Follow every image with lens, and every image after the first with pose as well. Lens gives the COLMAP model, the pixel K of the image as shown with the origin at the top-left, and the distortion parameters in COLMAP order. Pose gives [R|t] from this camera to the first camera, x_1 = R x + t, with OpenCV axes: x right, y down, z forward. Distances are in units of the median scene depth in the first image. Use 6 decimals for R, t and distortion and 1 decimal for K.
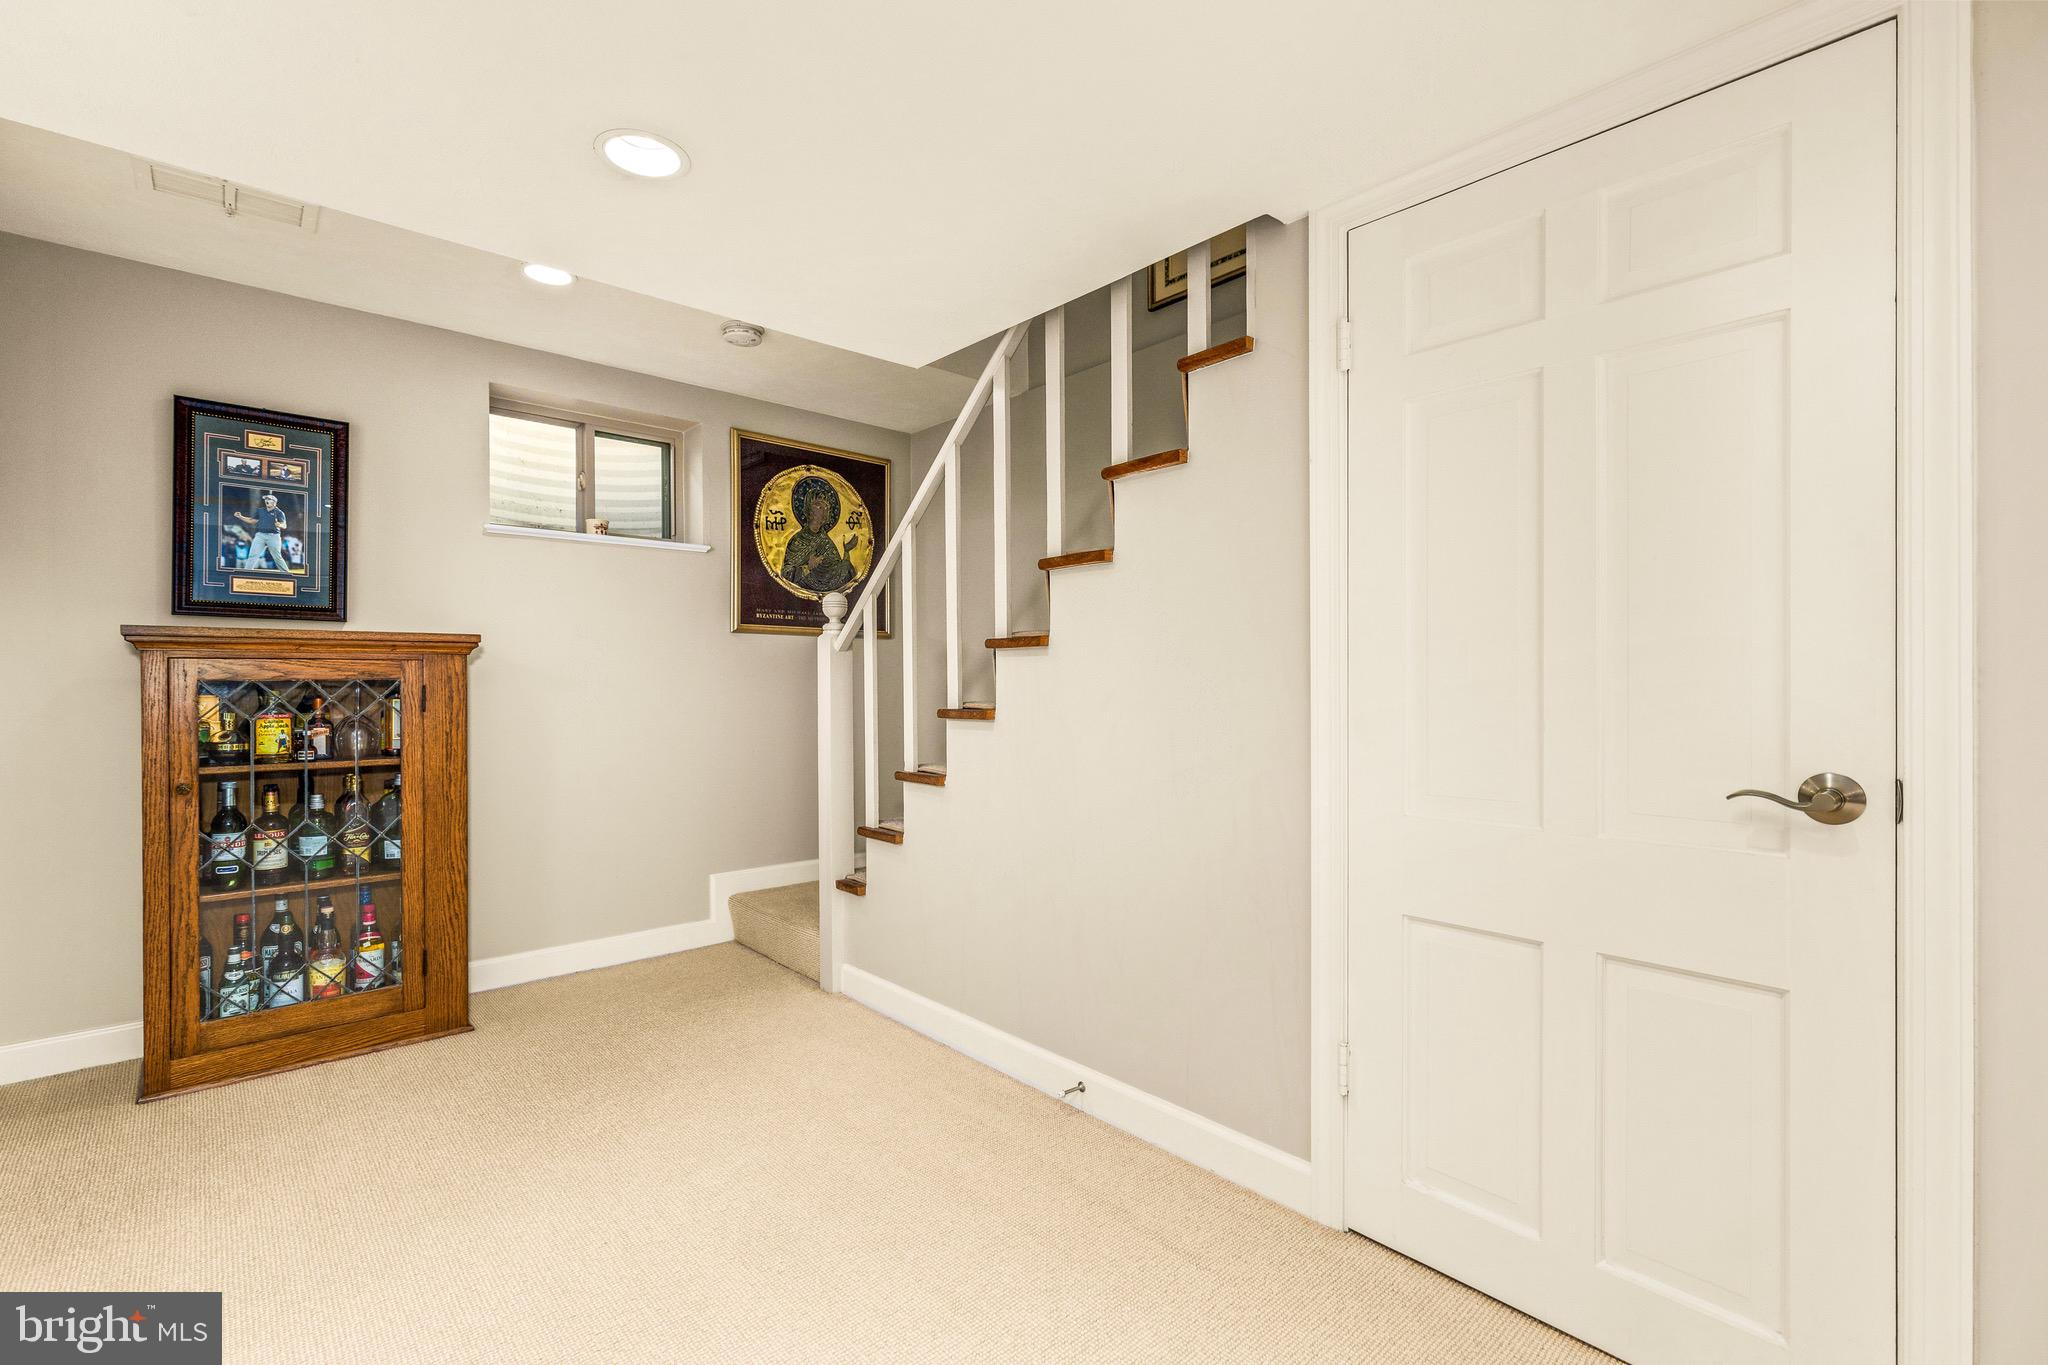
lens RADIAL K [[905.3, 0, 1021.8], [0, 905.3, 688.9], [0, 0, 1]] dist [0.003946, -0.000068]
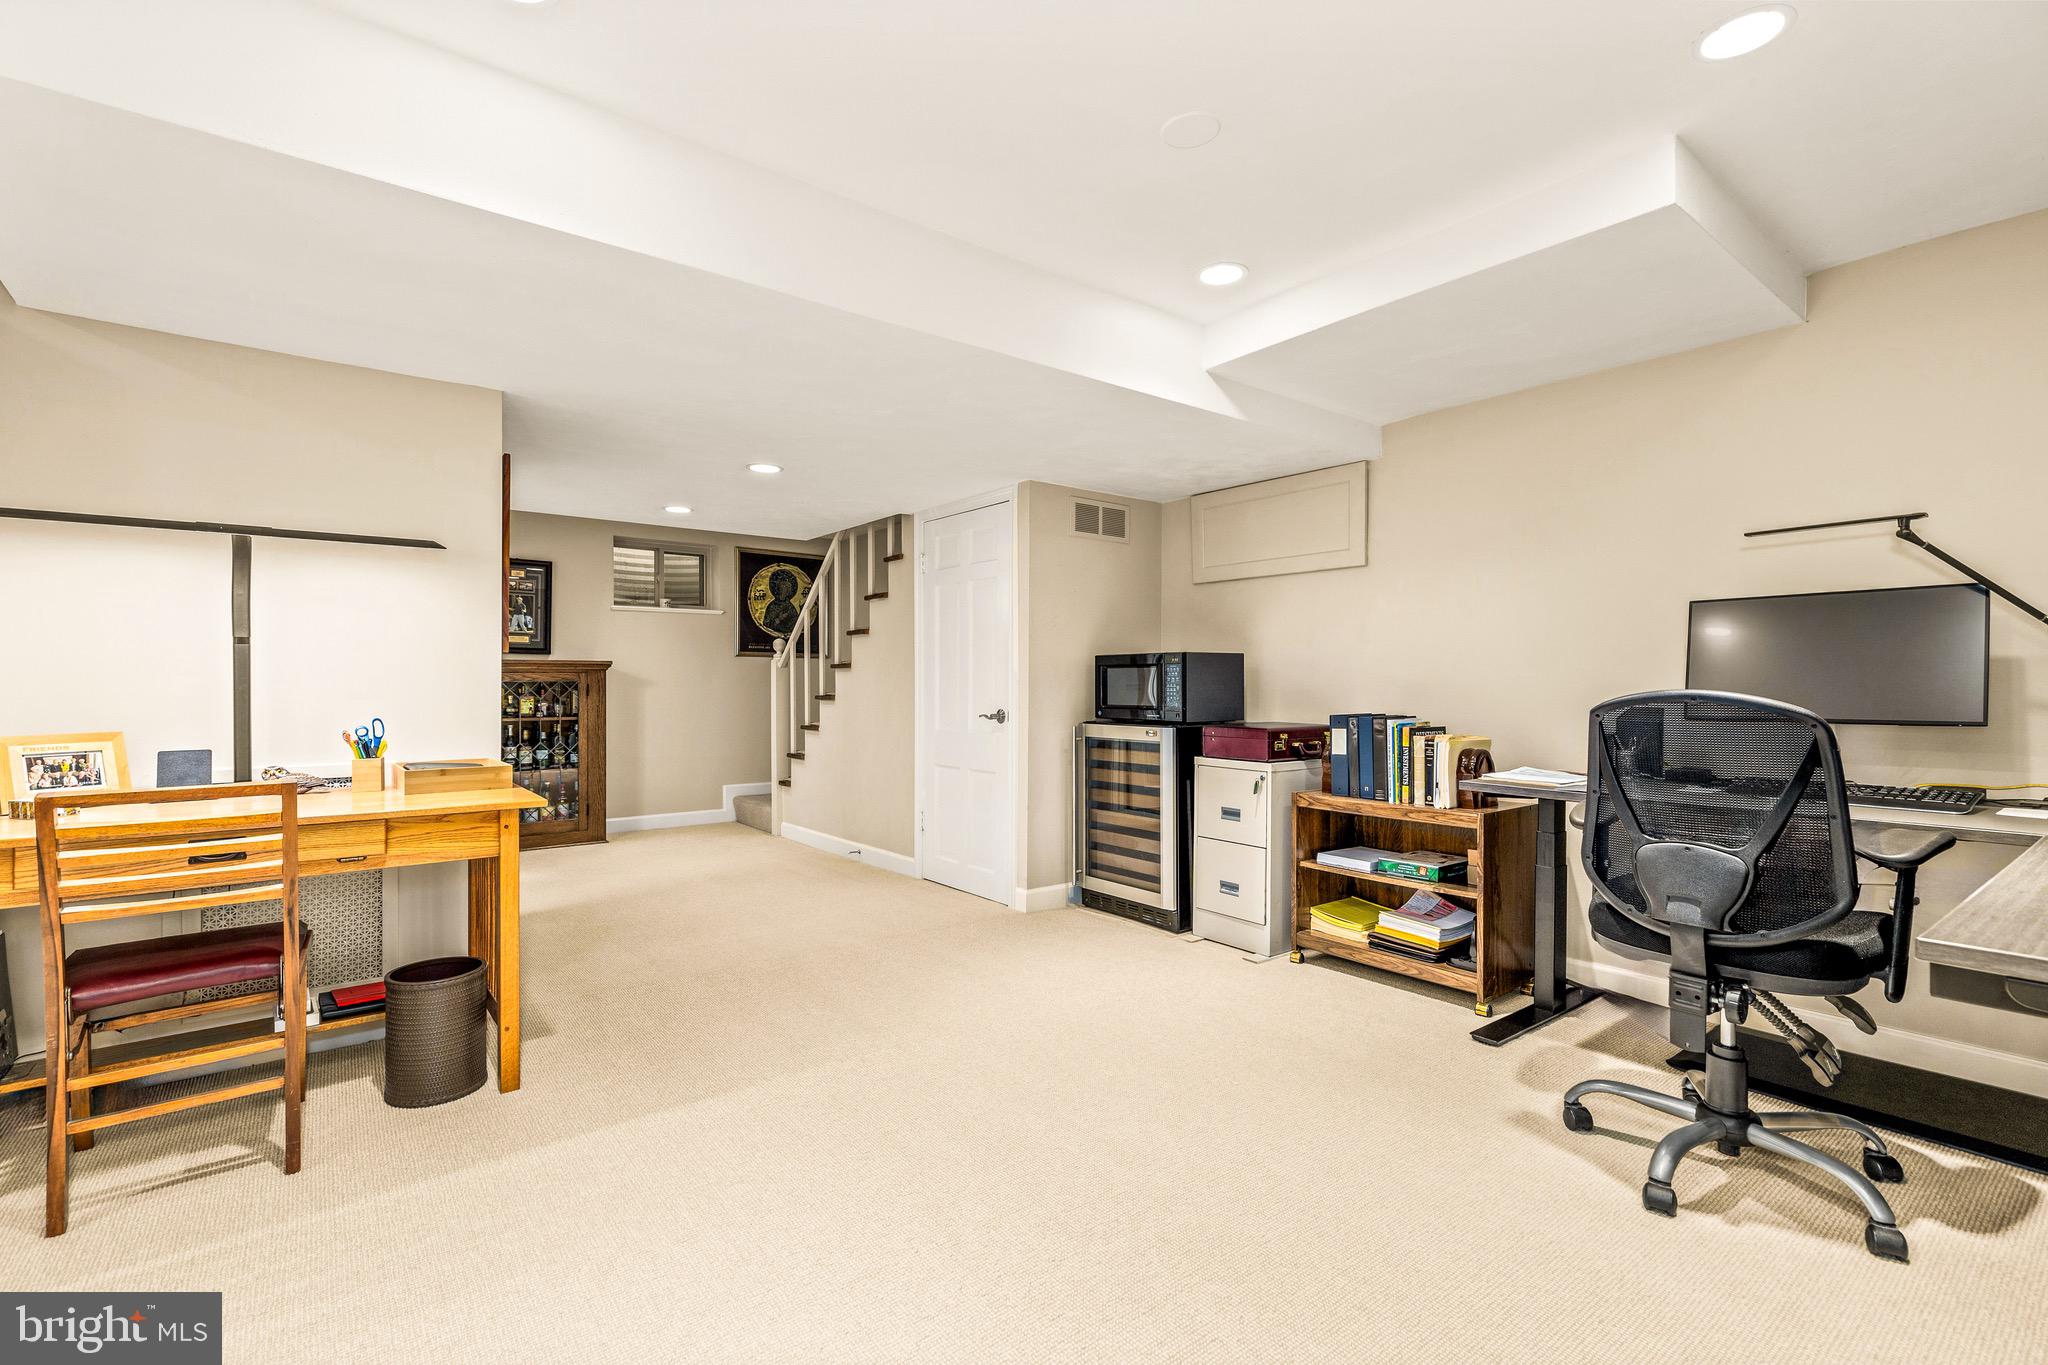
lens RADIAL K [[905.3, 0, 1027.7], [0, 905.3, 678.8], [0, 0, 1]] dist [0.003946, -0.000068]
pose [[0.998086, 0.001383, -0.061820, 0.542449], [-0.002143, 0.999923, -0.012225, 0.007656], [0.061798, 0.012335, 0.998012, -1.127391]]
